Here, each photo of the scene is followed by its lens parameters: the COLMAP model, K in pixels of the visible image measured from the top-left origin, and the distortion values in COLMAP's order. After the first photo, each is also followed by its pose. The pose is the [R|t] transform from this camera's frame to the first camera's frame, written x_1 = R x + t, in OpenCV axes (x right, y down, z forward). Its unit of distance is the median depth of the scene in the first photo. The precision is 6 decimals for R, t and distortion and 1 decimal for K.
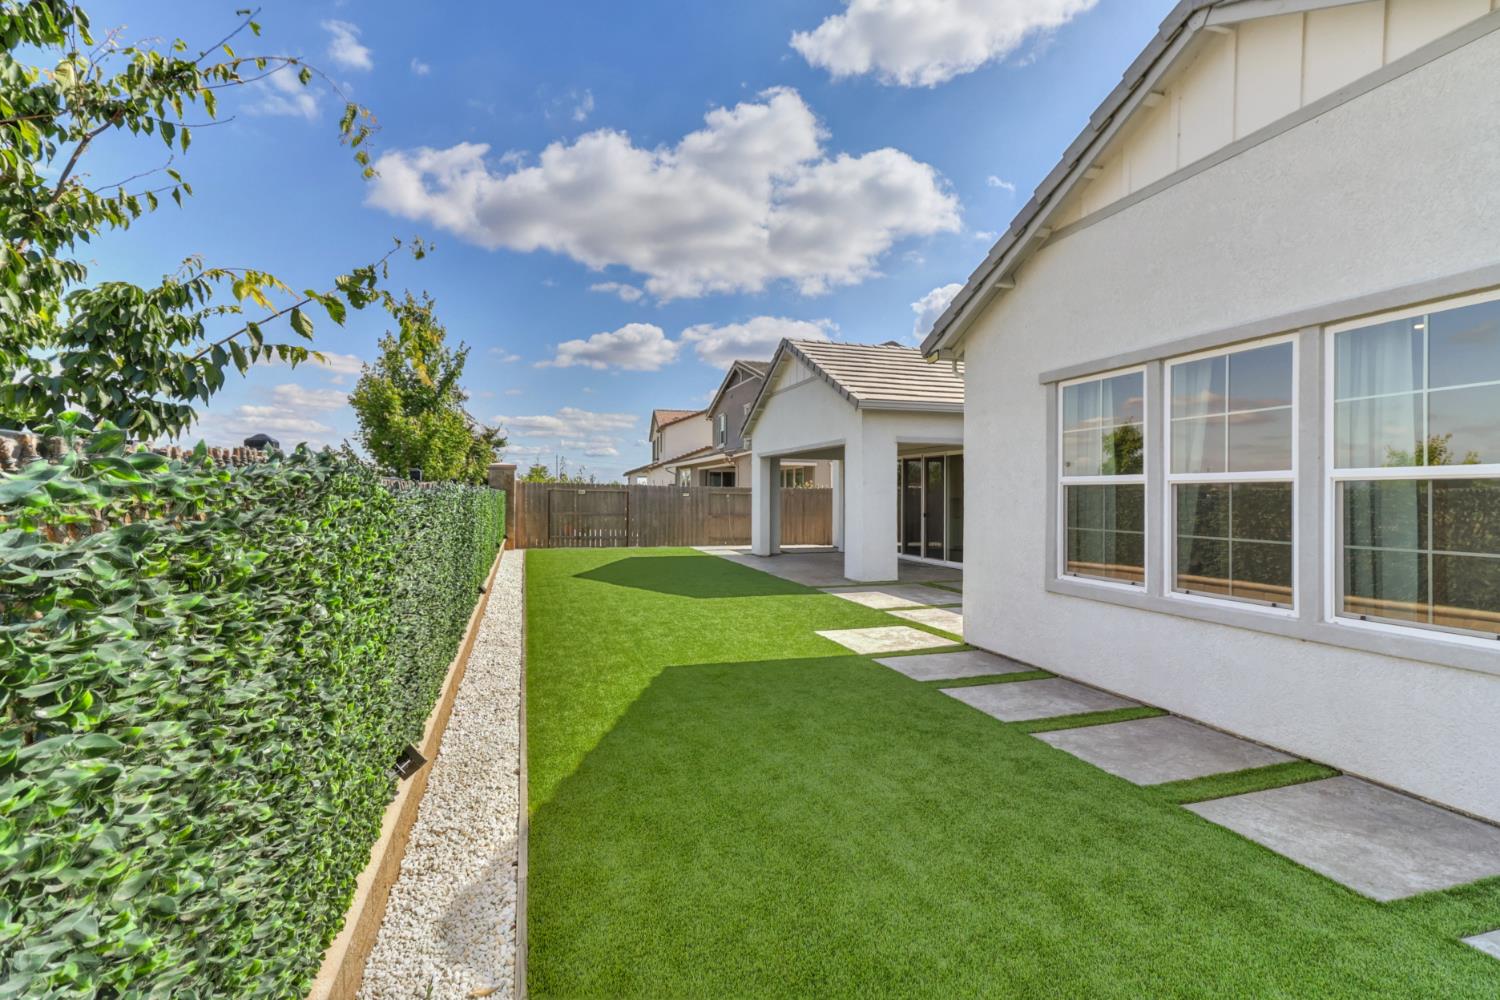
lens RADIAL K [[706.0, 0, 771.3], [0, 706.0, 486.9], [0, 0, 1]] dist [0.020756, -0.002487]
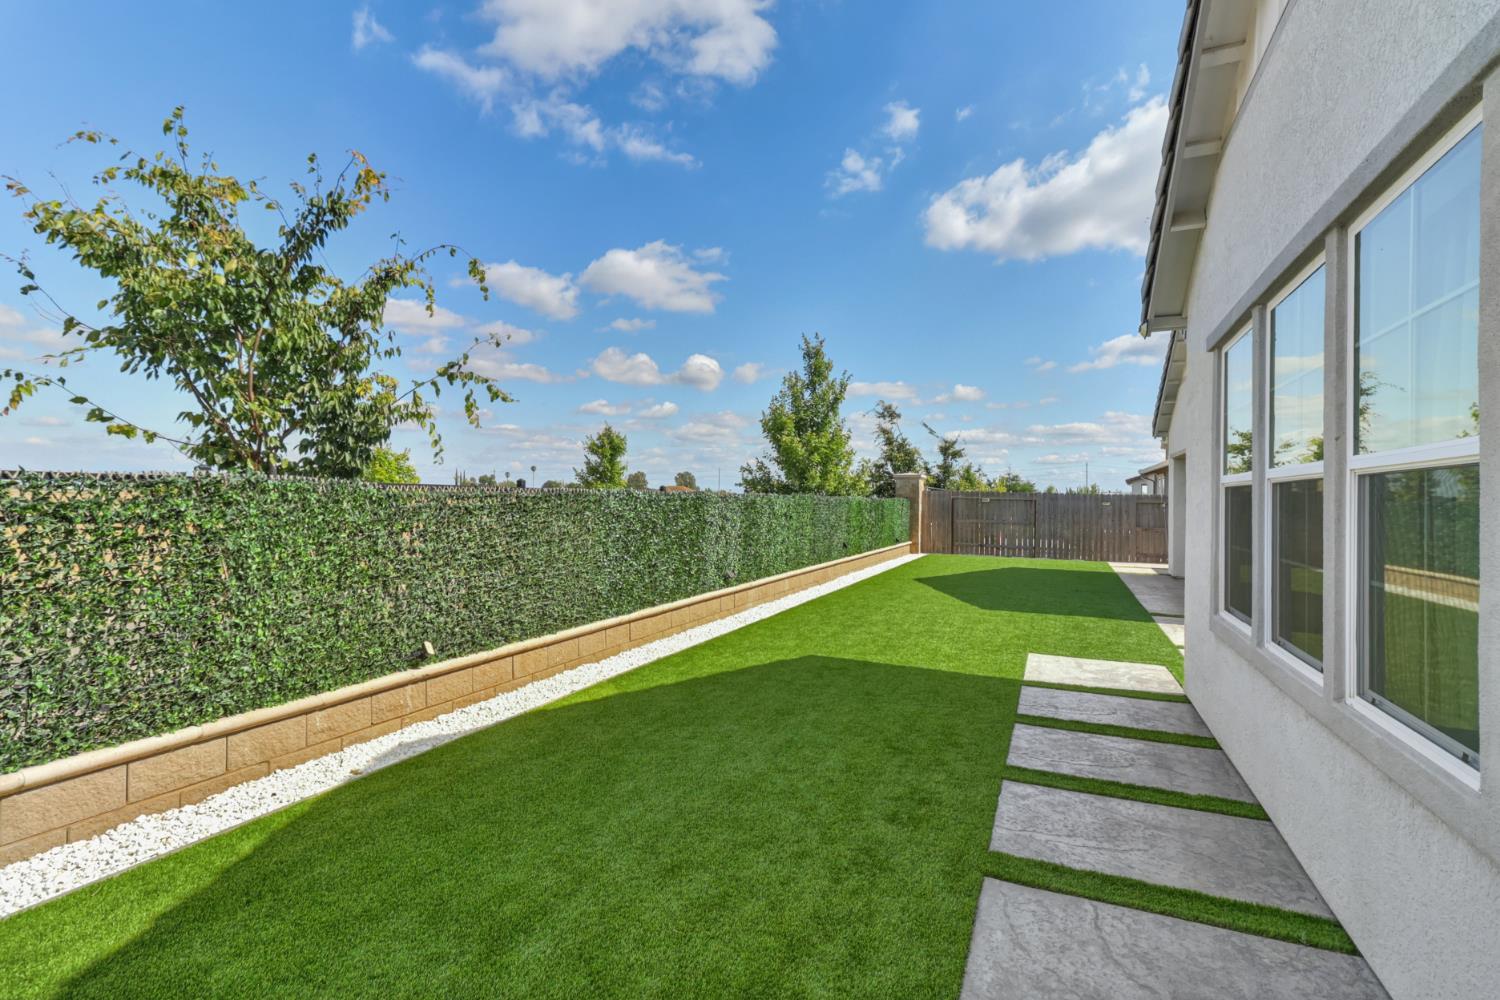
lens RADIAL K [[706.0, 0, 752.9], [0, 706.0, 483.6], [0, 0, 1]] dist [0.020756, -0.002487]
pose [[0.735945, -0.012393, -0.676928, 0.660232], [0.000054, 0.999834, -0.018246, 0.008612], [0.677042, 0.013391, 0.735823, 0.153141]]
